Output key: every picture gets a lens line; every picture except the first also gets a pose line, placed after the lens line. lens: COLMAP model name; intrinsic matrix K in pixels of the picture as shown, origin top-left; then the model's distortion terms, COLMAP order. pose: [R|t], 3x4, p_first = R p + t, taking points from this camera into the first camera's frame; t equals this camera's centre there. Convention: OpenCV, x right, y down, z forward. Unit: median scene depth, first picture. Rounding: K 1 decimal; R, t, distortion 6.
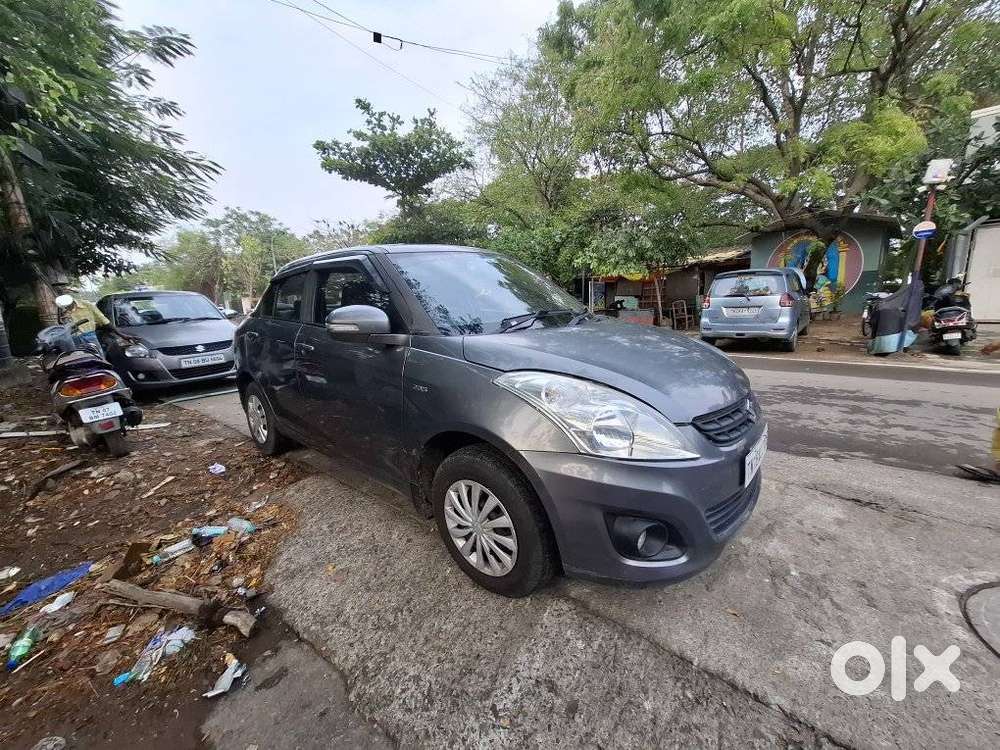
lens RADIAL K [[396.4, 0, 501.5], [0, 396.4, 375.8], [0, 0, 1]] dist [-0.003362, -0.000459]
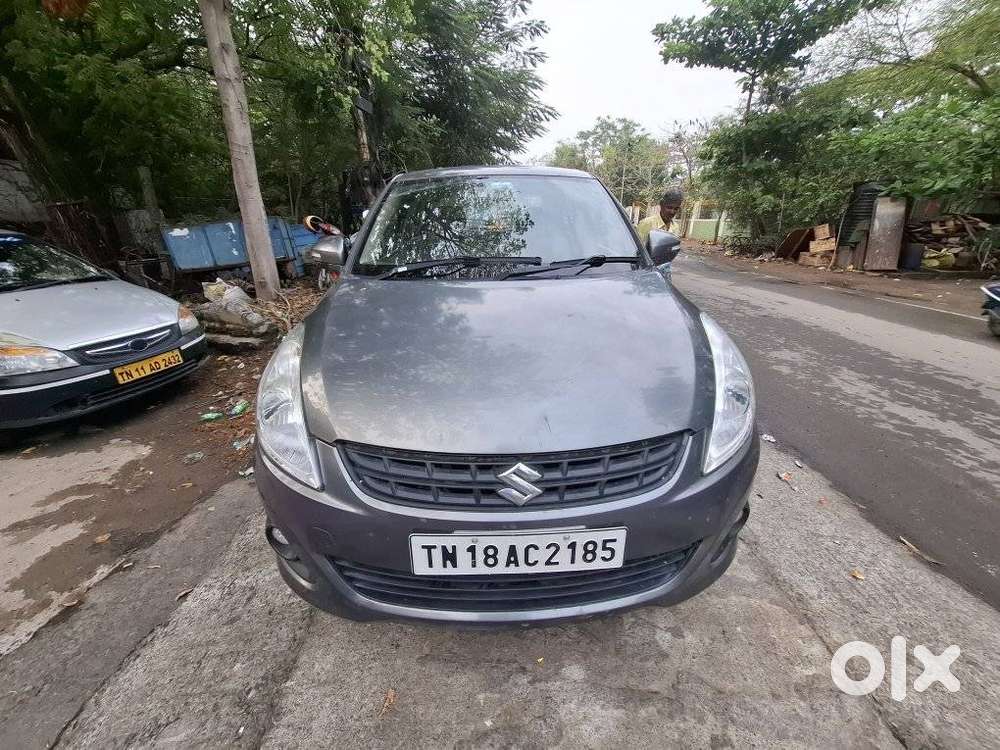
lens RADIAL K [[396.4, 0, 501.6], [0, 396.4, 374.5], [0, 0, 1]] dist [-0.003362, -0.000459]
pose [[0.680532, 0.301629, -0.667755, 0.346922], [-0.162341, 0.950758, 0.264016, -0.074514], [0.714508, -0.071267, 0.695988, 0.221472]]
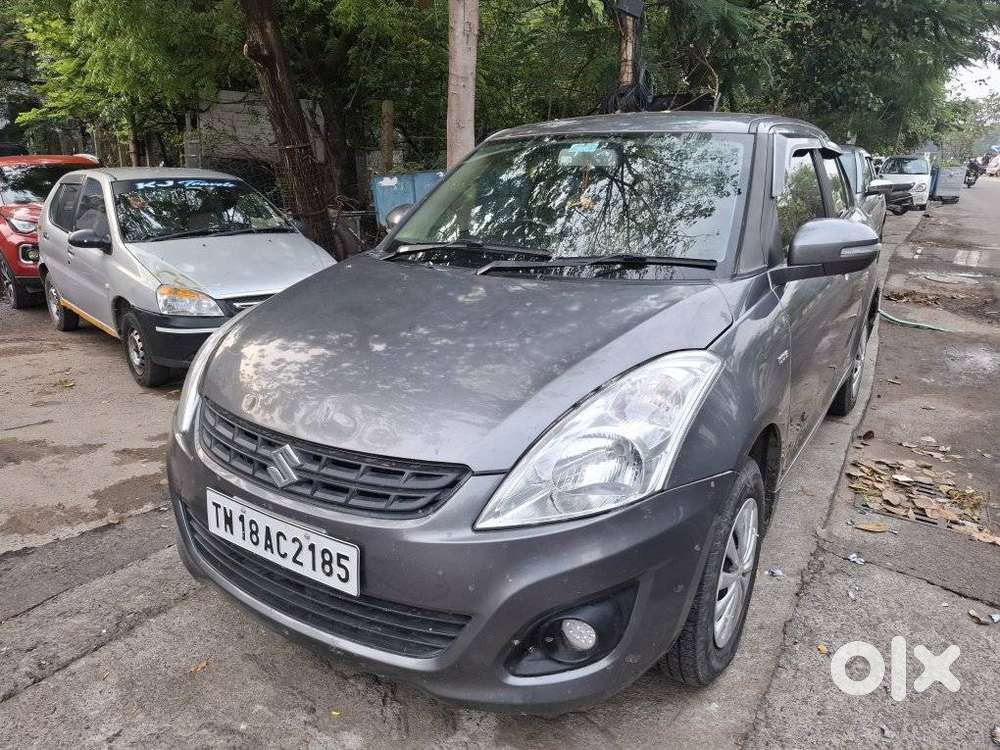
lens RADIAL K [[709.4, 0, 503.8], [0, 709.4, 366.8], [0, 0, 1]] dist [0.027643, -0.026909]
pose [[0.132982, 0.317993, -0.938720, 0.575534], [-0.202621, 0.935851, 0.288318, -0.143712], [0.970186, 0.151863, 0.188884, 0.401359]]
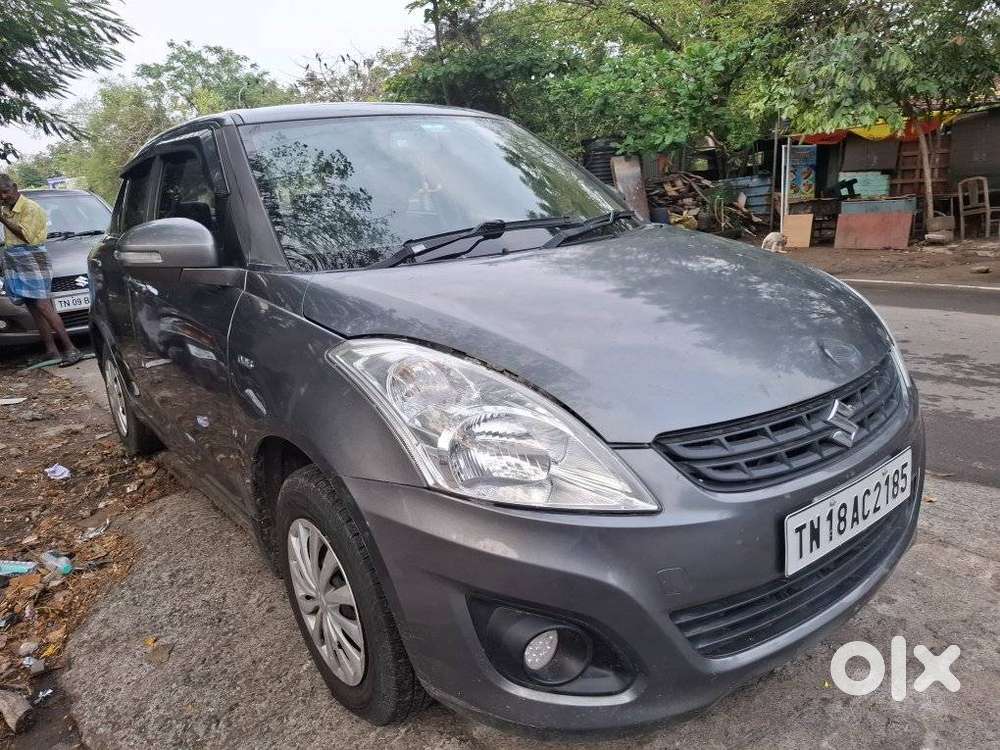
lens RADIAL K [[707.1, 0, 484.8], [0, 707.1, 374.1], [0, 0, 1]] dist [0.025705, -0.020017]
pose [[0.977465, 0.026542, -0.209423, 0.139079], [-0.012025, 0.997454, 0.070290, -0.010877], [0.210756, -0.066187, 0.975295, 0.015805]]
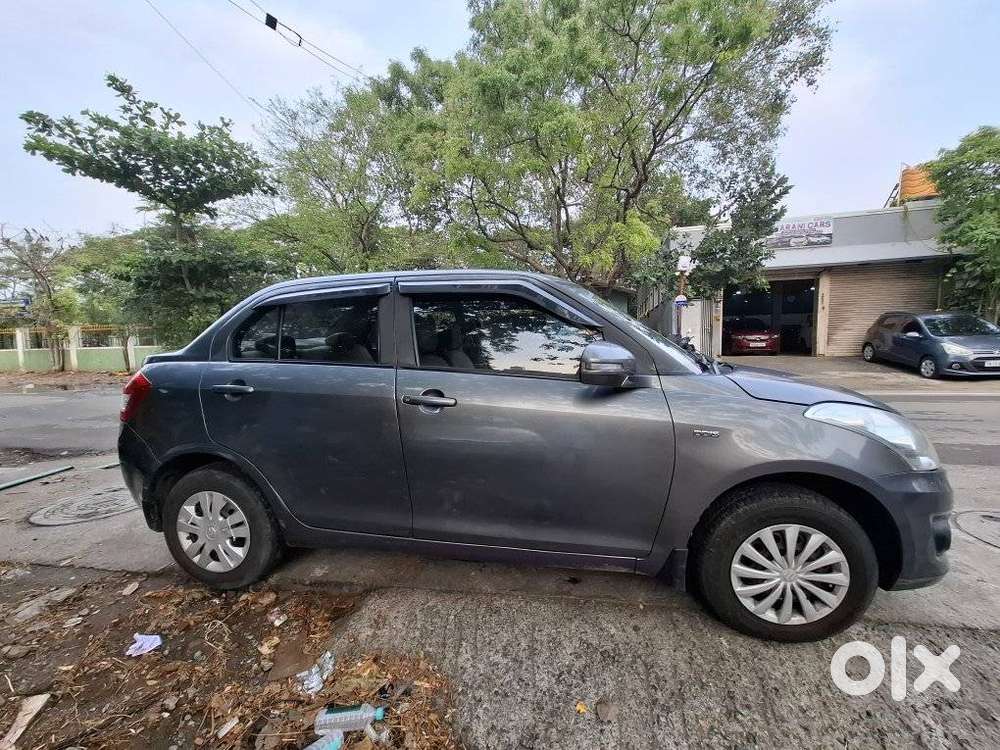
lens RADIAL K [[396.4, 0, 500.3], [0, 396.4, 374.7], [0, 0, 1]] dist [-0.003362, -0.000459]
pose [[0.851042, -0.026463, 0.524430, -0.399854], [0.088802, 0.991597, -0.094071, -0.020978], [-0.517533, 0.126629, 0.846241, 0.180462]]
